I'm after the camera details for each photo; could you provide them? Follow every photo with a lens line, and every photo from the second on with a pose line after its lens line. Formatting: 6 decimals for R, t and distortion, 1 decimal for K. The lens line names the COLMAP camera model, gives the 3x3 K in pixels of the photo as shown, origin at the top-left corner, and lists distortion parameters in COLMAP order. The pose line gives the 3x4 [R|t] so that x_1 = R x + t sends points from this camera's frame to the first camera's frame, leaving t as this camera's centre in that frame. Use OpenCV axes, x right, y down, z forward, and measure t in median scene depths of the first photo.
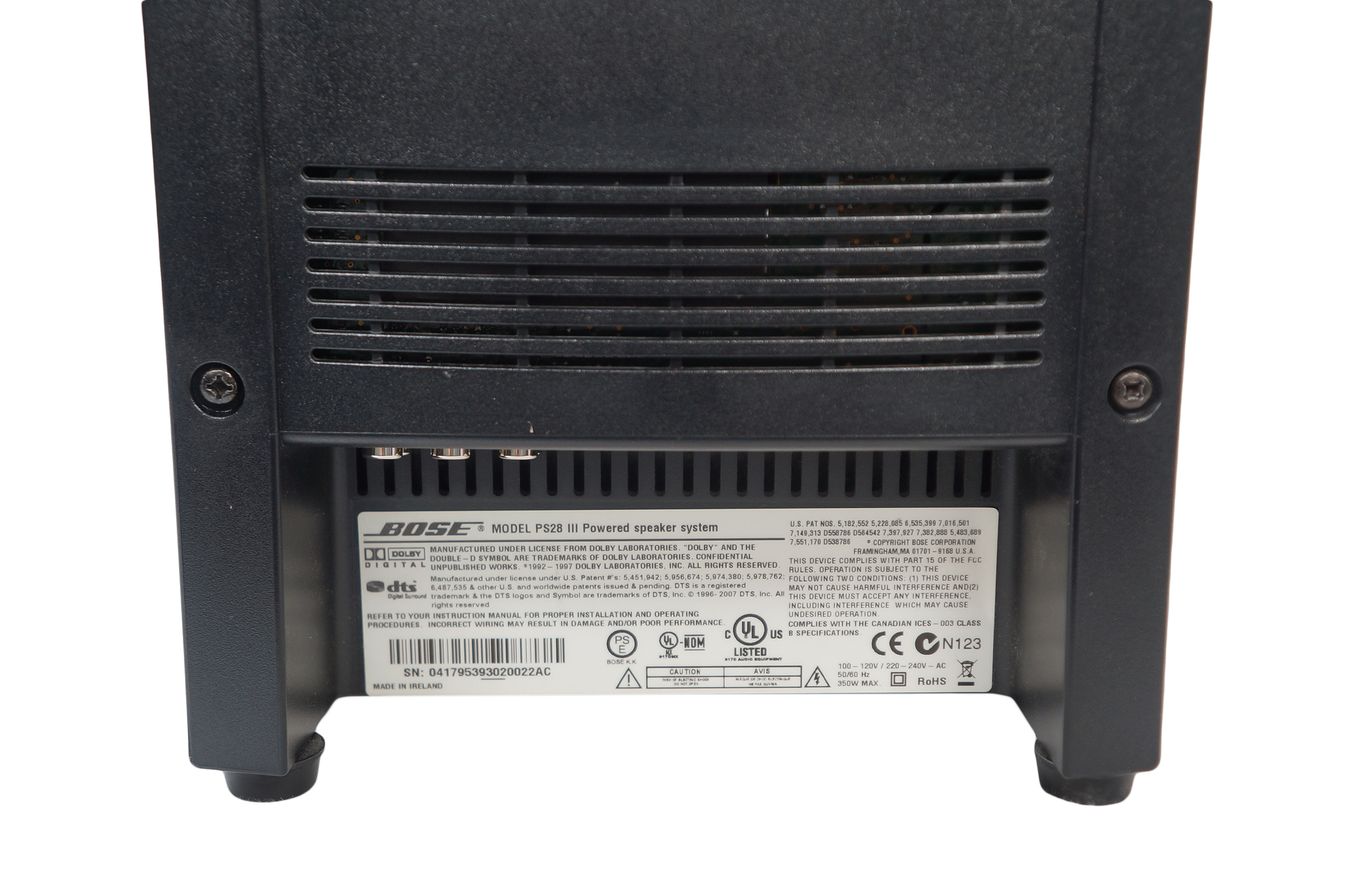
lens RADIAL K [[2211.9, 0, 675.9], [0, 2211.9, 446.7], [0, 0, 1]] dist [0.255130, 0.000000]
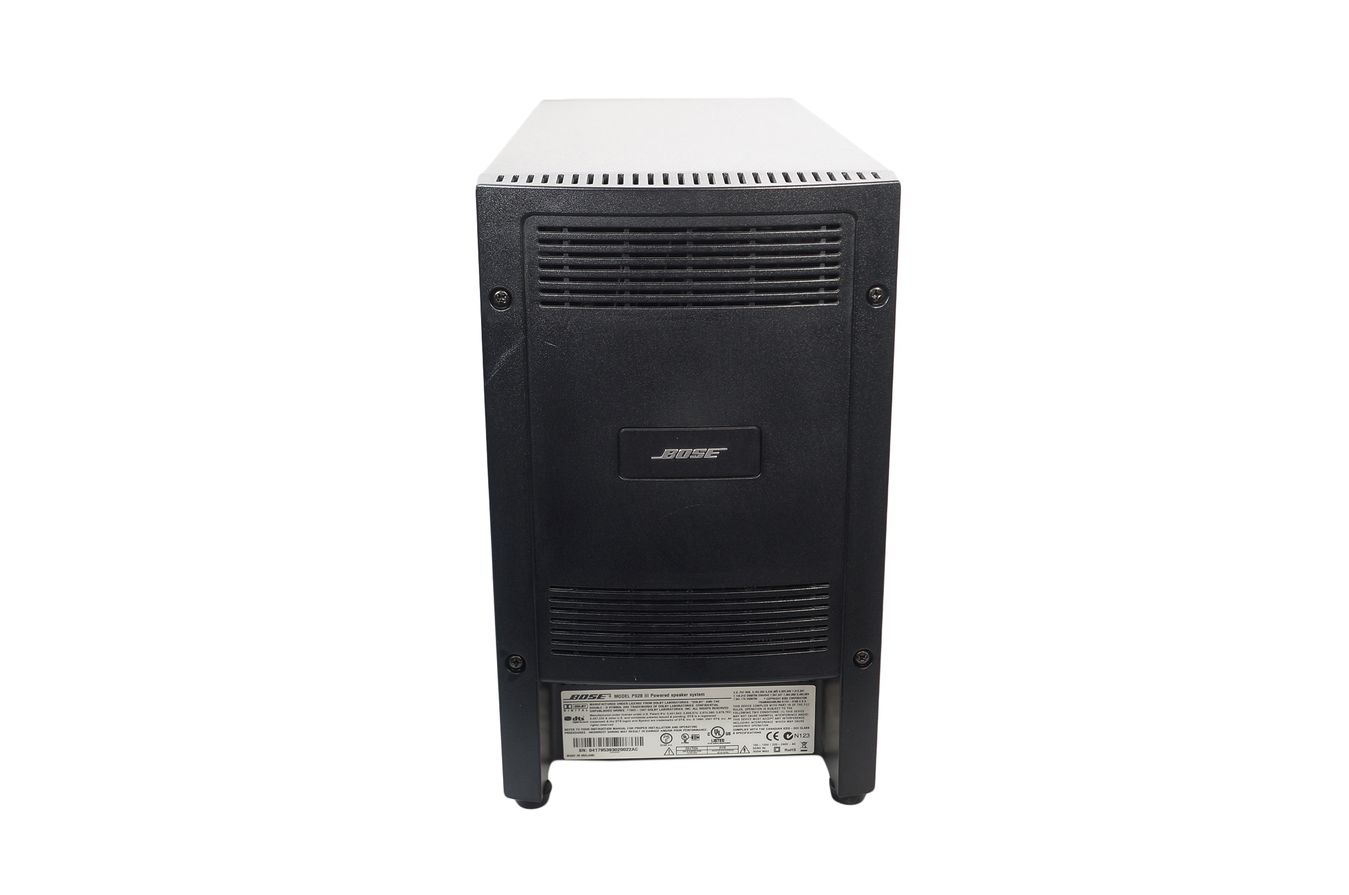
lens RADIAL K [[1414.0, 0, 672.6], [0, 1414.0, 448.7], [0, 0, 1]] dist [-0.072545, 0.000000]
pose [[0.999659, -0.017851, 0.019052, -0.042144], [0.017217, 0.999309, 0.032934, -0.291204], [-0.019626, -0.032595, 0.999276, -0.577792]]
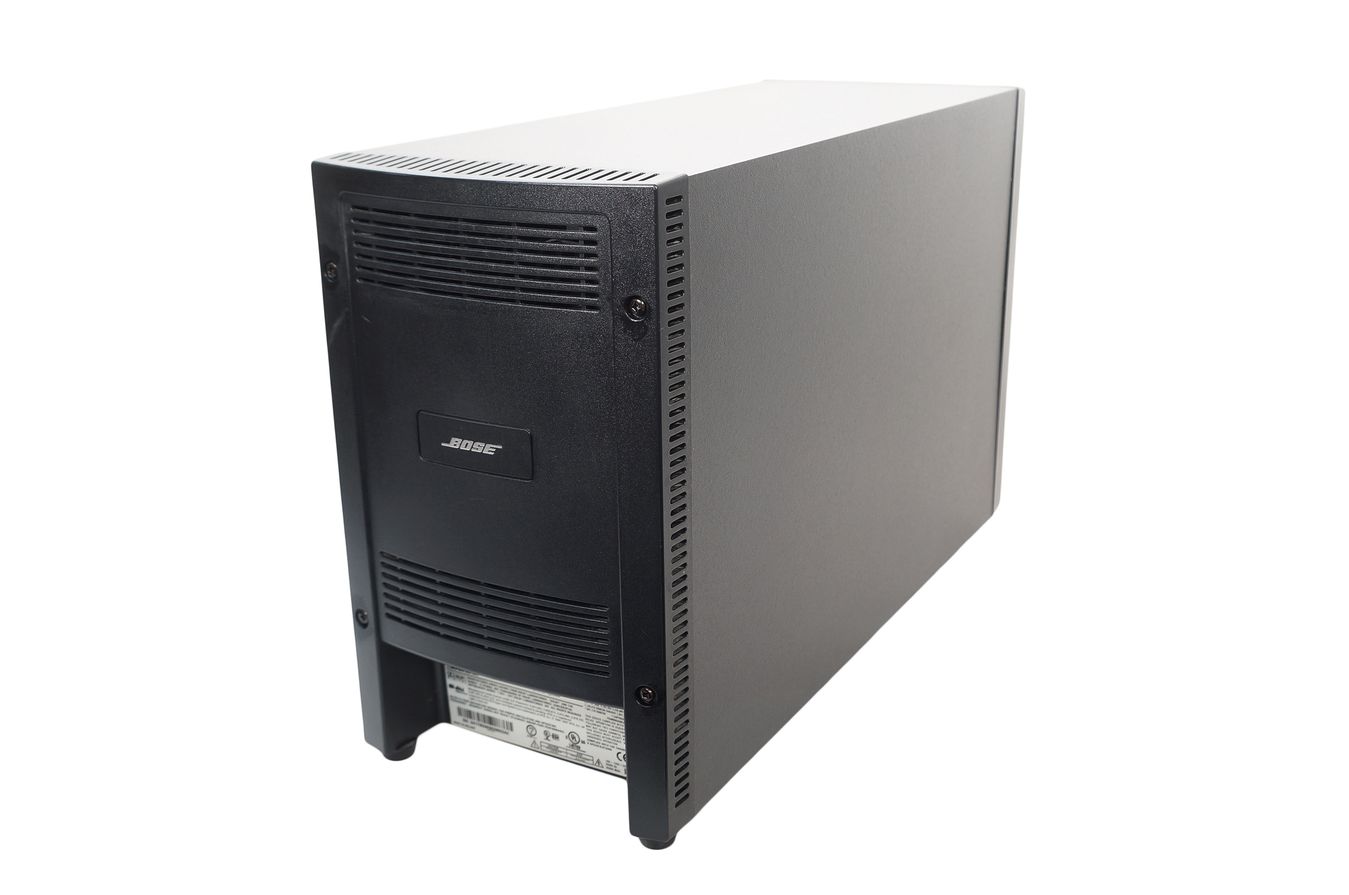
lens RADIAL K [[1414.0, 0, 674.4], [0, 1414.0, 446.8], [0, 0, 1]] dist [-0.072545, 0.000000]
pose [[0.874610, 0.144662, -0.462742, 0.802912], [-0.120089, 0.989345, 0.082312, -0.375493], [0.469719, -0.016421, 0.882663, -0.308621]]
